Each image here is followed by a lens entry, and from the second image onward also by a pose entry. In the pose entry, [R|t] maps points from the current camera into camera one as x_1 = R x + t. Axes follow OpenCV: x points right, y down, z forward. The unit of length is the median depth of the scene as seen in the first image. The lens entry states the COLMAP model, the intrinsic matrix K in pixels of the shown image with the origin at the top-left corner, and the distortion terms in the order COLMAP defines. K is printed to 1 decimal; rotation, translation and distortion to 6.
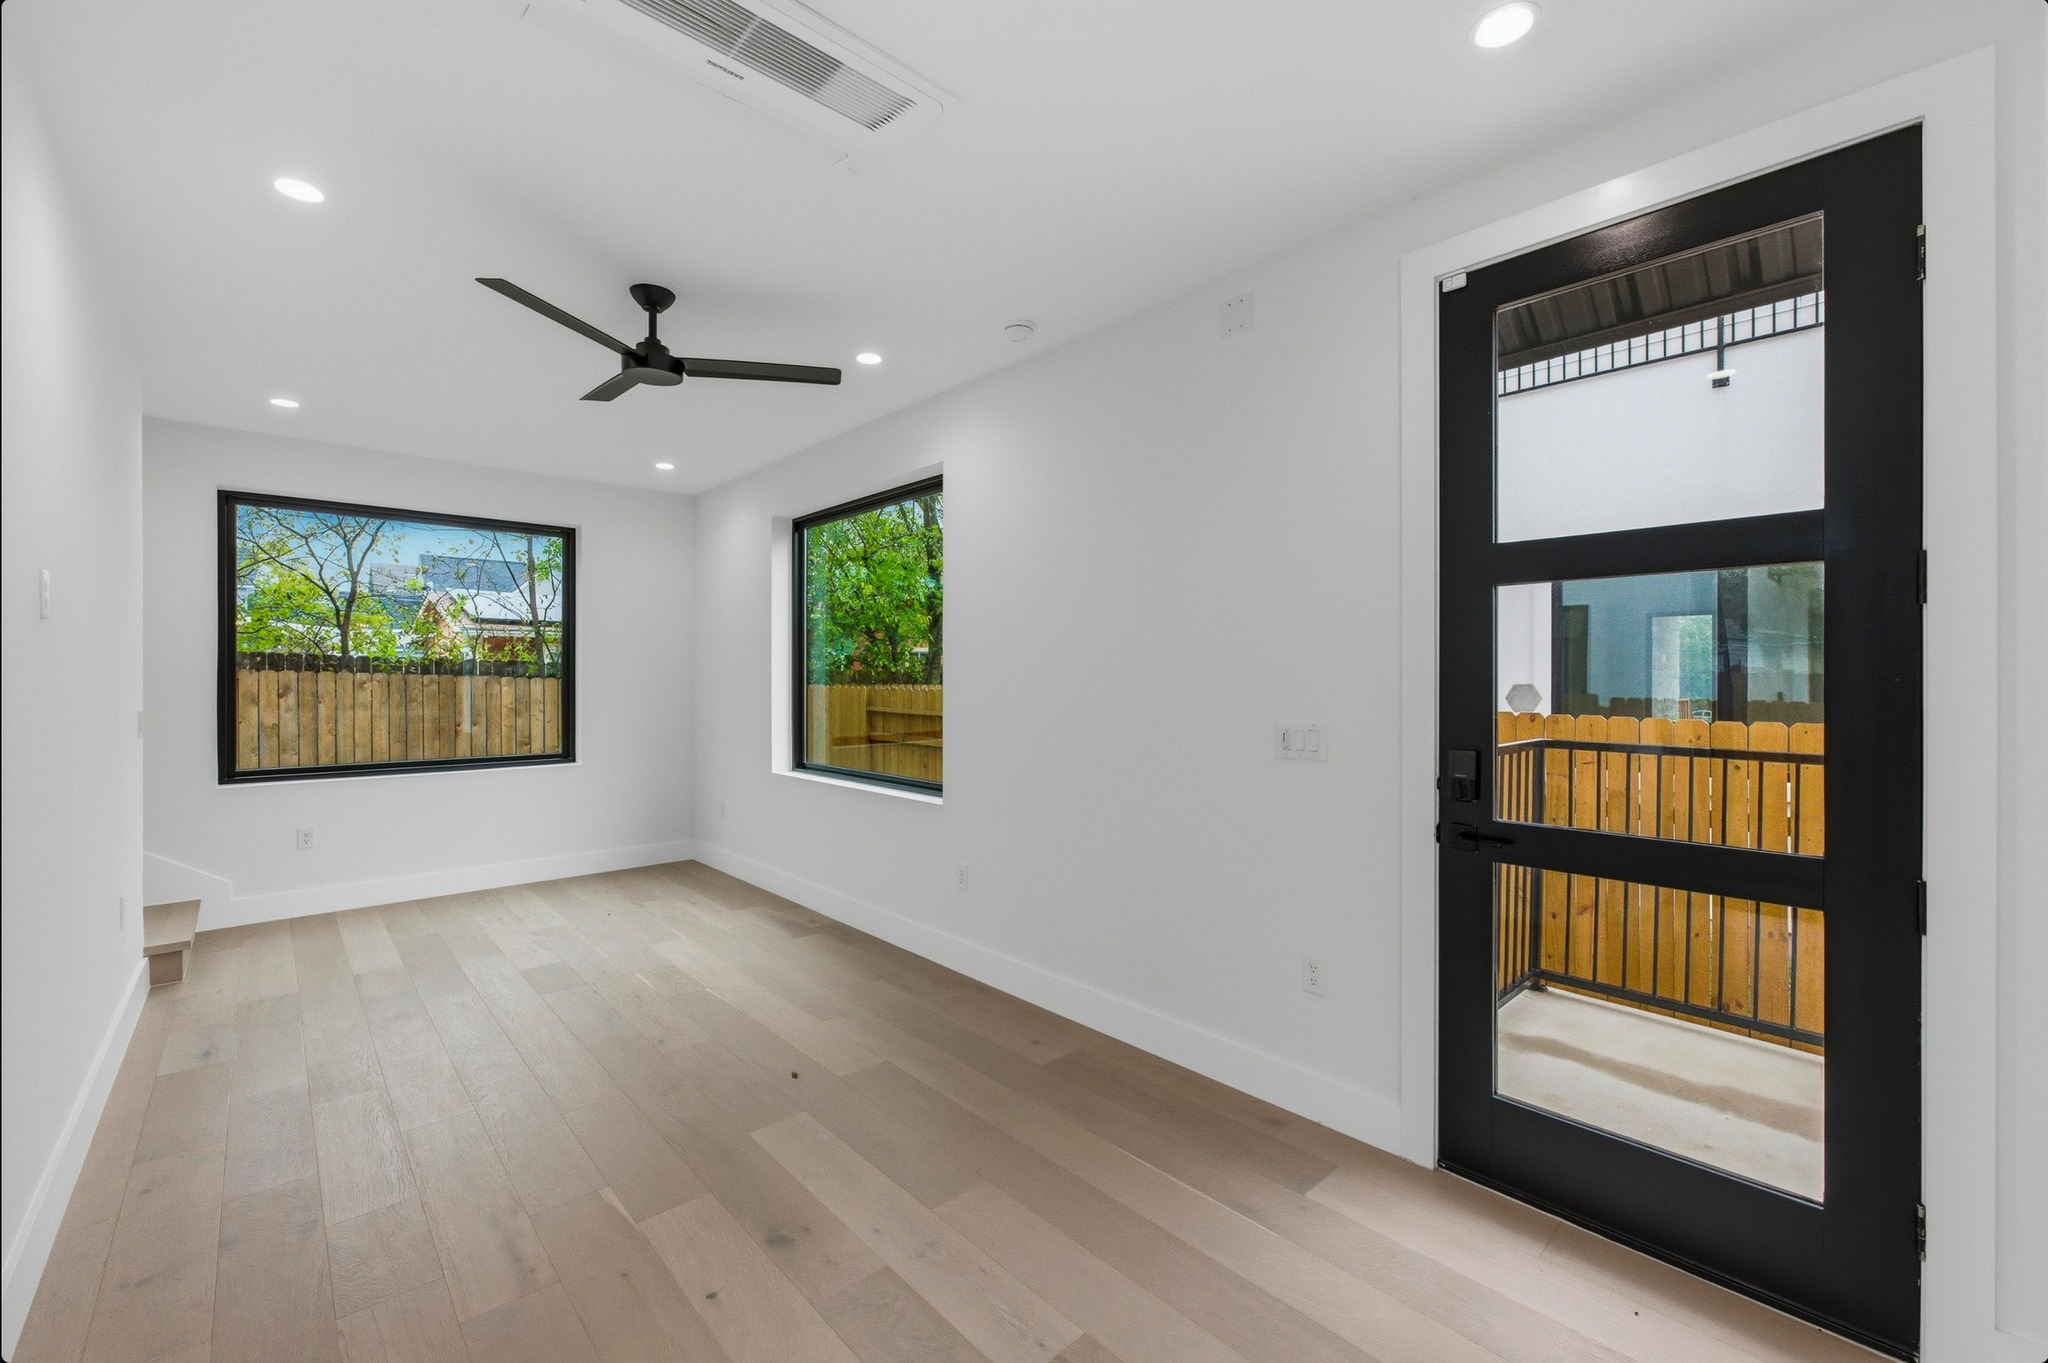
lens RADIAL K [[837.0, 0, 1024.0], [0, 837.0, 681.5], [0, 0, 1]] dist [-0.000832, -0.000244]
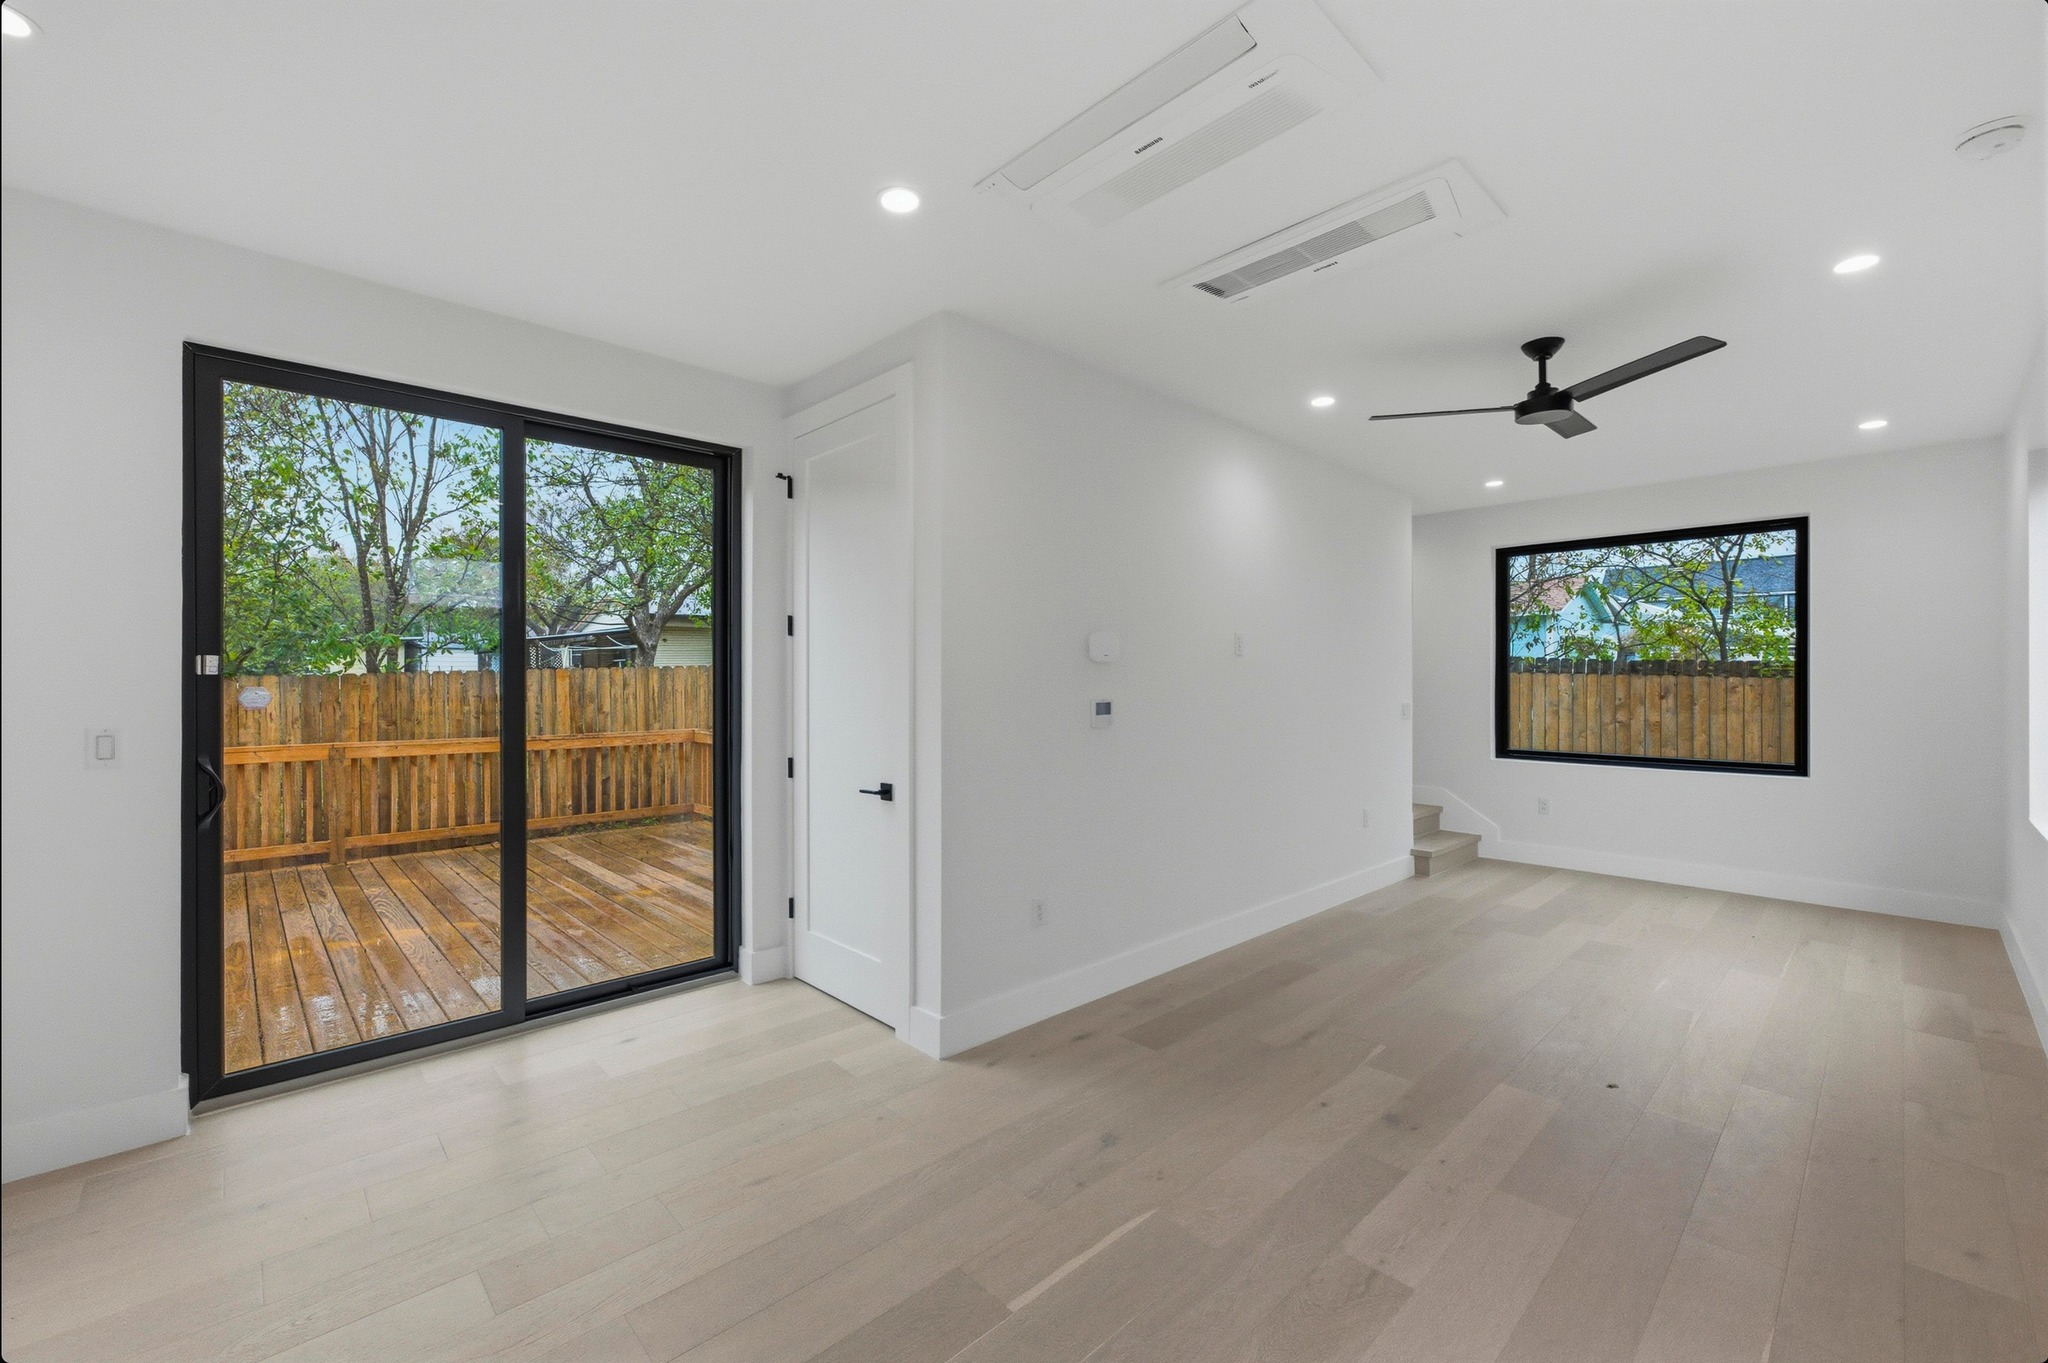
lens RADIAL K [[837.0, 0, 1024.0], [0, 837.0, 681.5], [0, 0, 1]] dist [-0.000832, -0.000244]
pose [[0.014907, 0.001416, -0.999888, 0.671847], [-0.005632, 0.999983, 0.001332, -0.003903], [0.999873, 0.005612, 0.014915, 0.277418]]
